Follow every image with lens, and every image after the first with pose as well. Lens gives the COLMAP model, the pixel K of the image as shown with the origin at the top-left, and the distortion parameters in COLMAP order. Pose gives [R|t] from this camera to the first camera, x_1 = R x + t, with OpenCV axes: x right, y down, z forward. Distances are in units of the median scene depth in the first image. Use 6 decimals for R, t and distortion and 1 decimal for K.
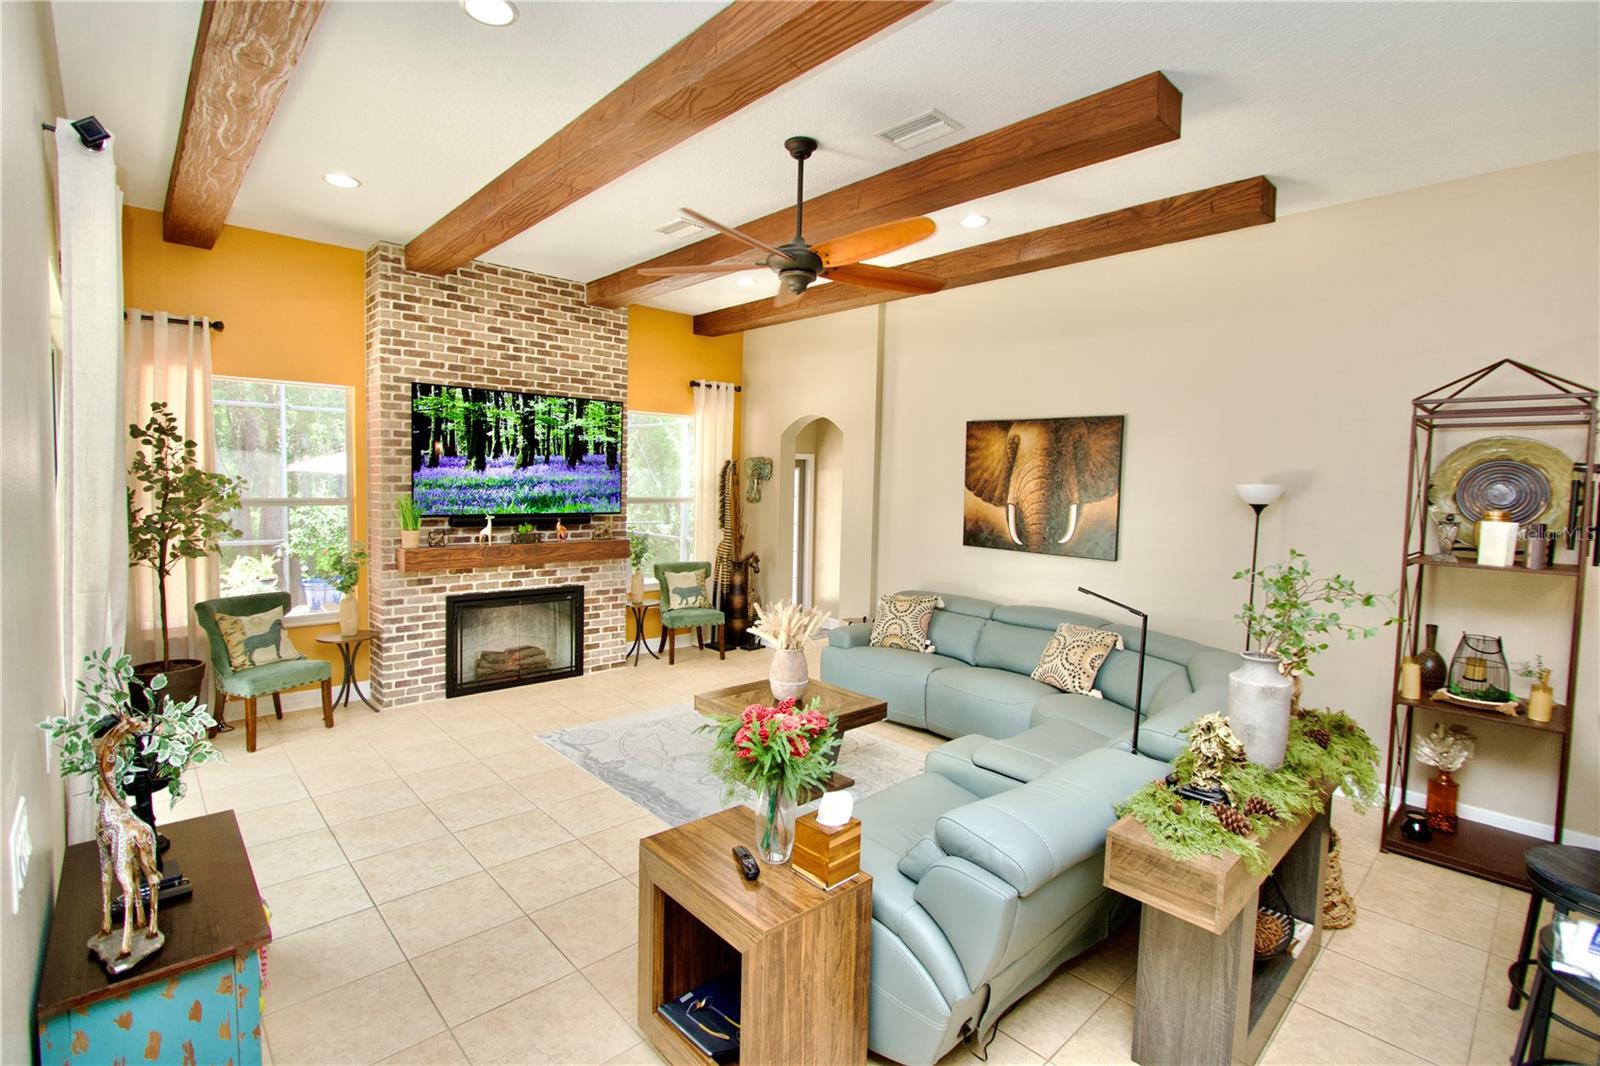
lens RADIAL K [[739.4, 0, 791.3], [0, 739.4, 523.2], [0, 0, 1]] dist [-0.018293, 0.002328]
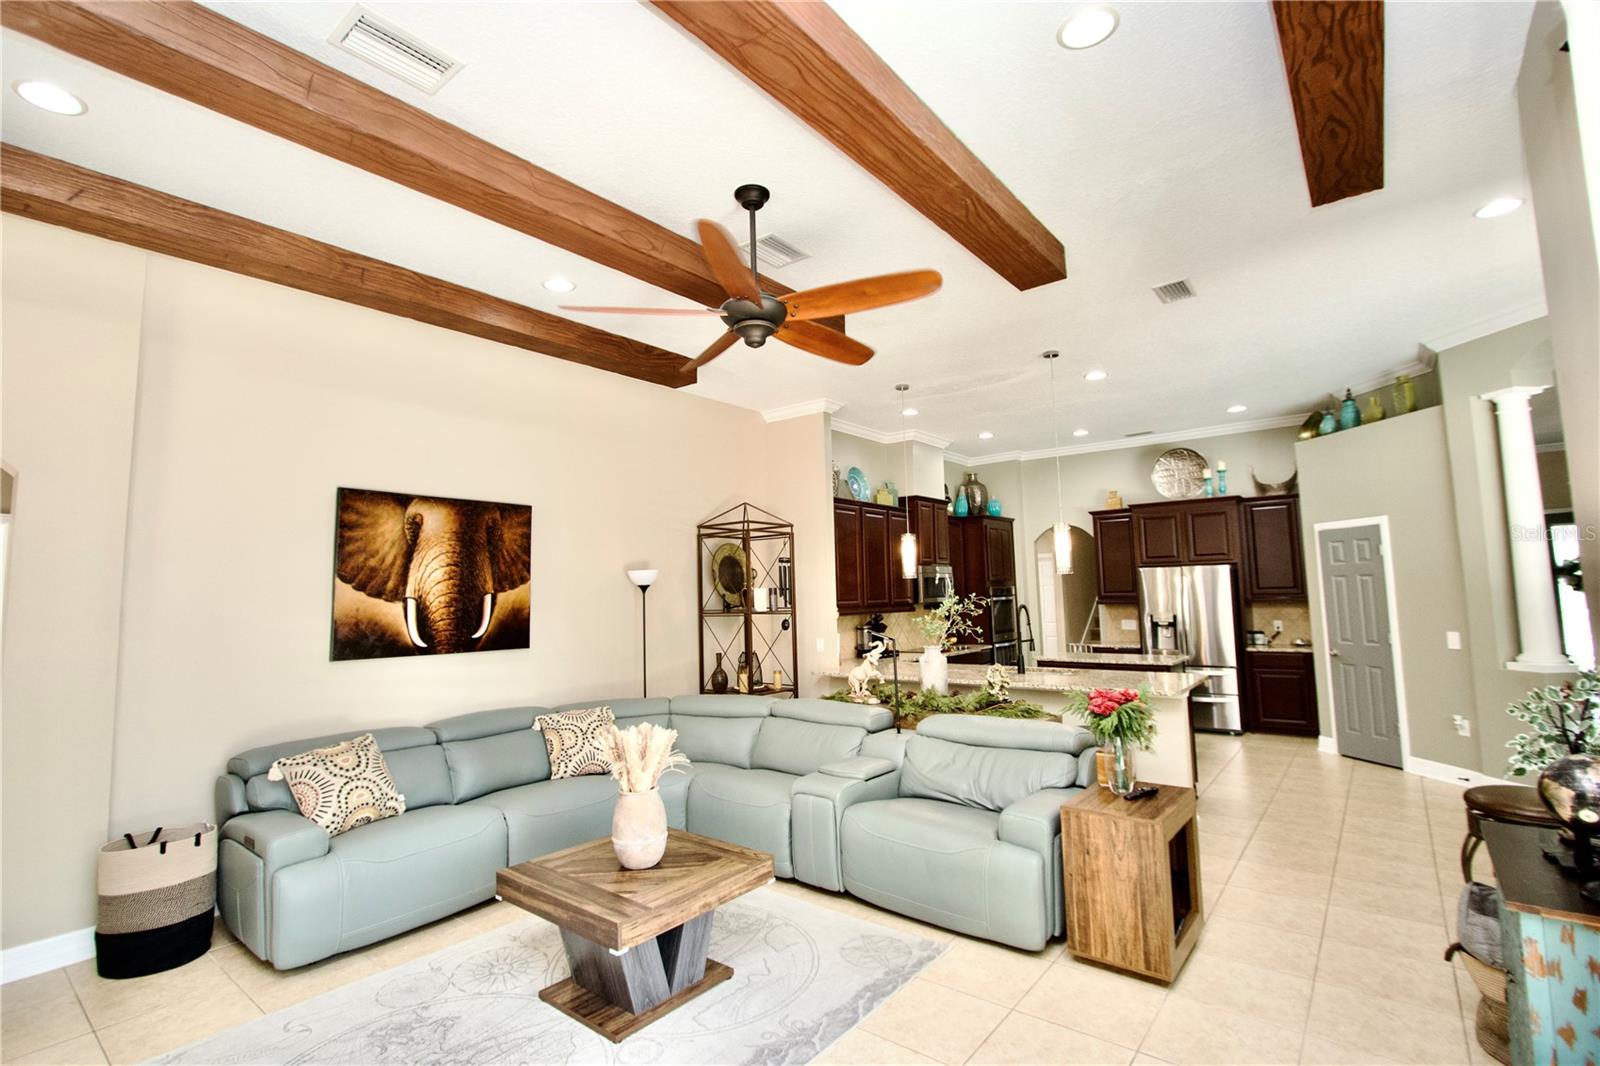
lens RADIAL K [[739.4, 0, 787.5], [0, 739.4, 522.7], [0, 0, 1]] dist [-0.018293, 0.002328]
pose [[-0.141348, 0.075939, 0.987043, -0.559486], [0.077935, 0.994813, -0.065376, -0.023233], [-0.986887, 0.067685, -0.146533, 0.708352]]
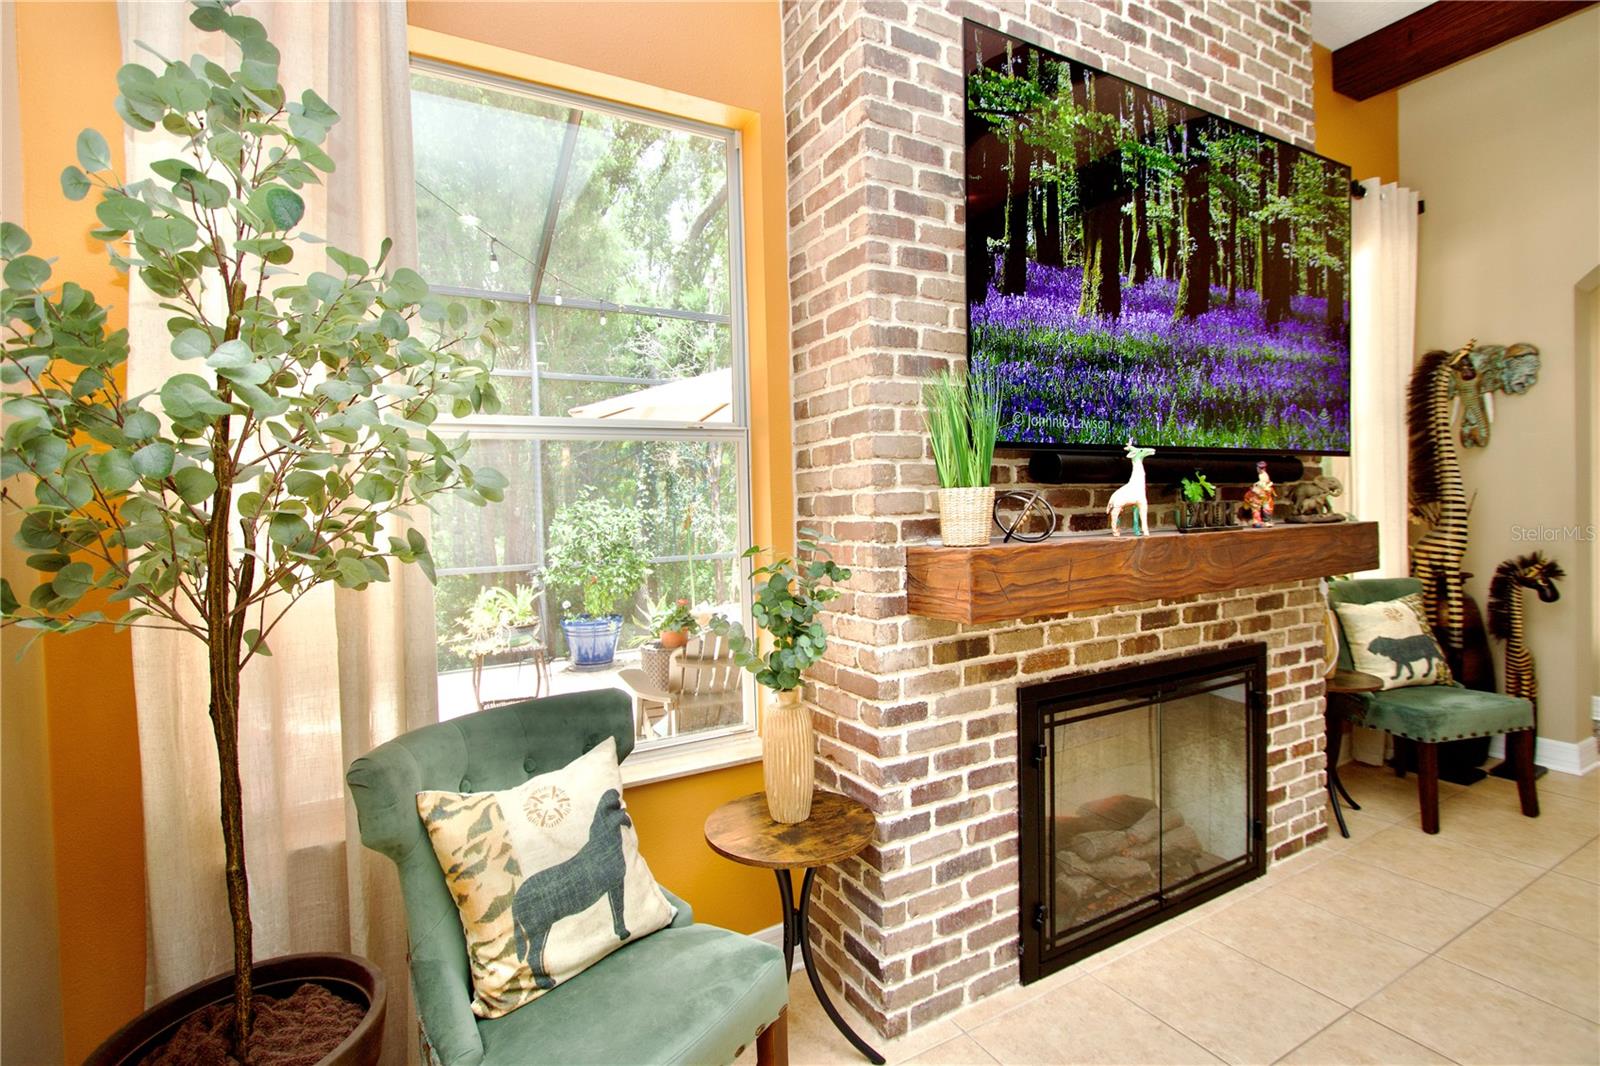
lens RADIAL K [[739.4, 0, 788.9], [0, 739.4, 517.2], [0, 0, 1]] dist [-0.018293, 0.002328]
pose [[0.968370, -0.043198, -0.245750, -0.482392], [0.032460, 0.998340, -0.047580, 0.032337], [0.247397, 0.038098, 0.968165, 0.634321]]
